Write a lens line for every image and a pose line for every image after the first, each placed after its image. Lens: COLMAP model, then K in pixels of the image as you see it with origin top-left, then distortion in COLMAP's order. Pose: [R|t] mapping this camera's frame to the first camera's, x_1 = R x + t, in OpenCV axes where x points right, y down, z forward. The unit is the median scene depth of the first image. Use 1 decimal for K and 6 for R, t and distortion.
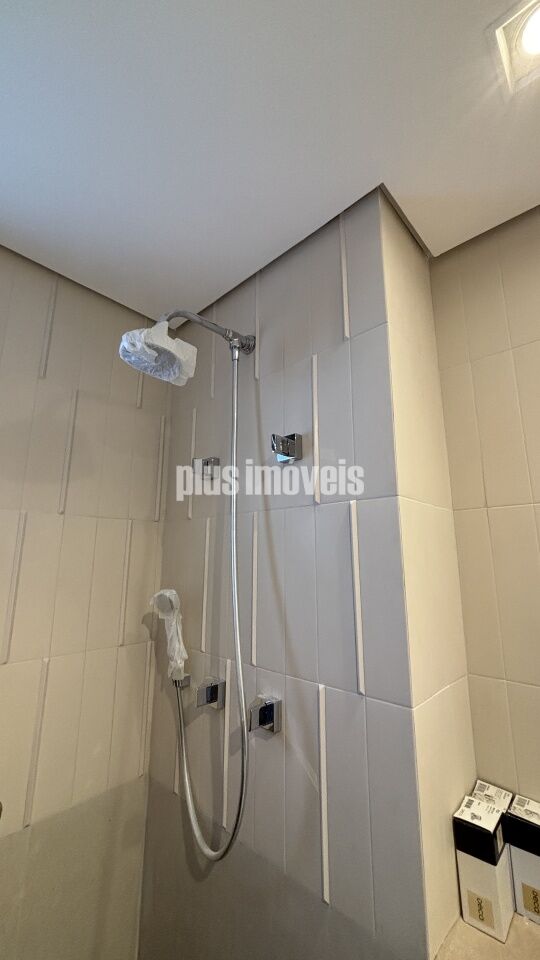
lens RADIAL K [[396.9, 0, 267.4], [0, 396.9, 490.6], [0, 0, 1]] dist [0.015693, -0.000578]
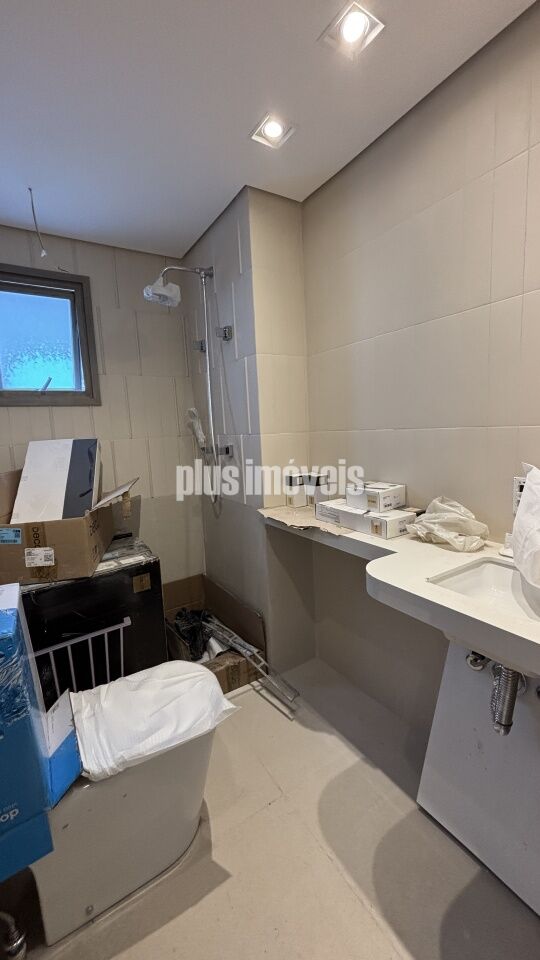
lens RADIAL K [[396.9, 0, 267.4], [0, 396.9, 490.6], [0, 0, 1]] dist [0.015693, -0.000578]
pose [[0.967028, -0.012268, -0.254373, 0.707065], [0.098992, 0.938398, 0.331074, 0.000473], [0.234641, -0.345339, 0.908672, -1.039482]]
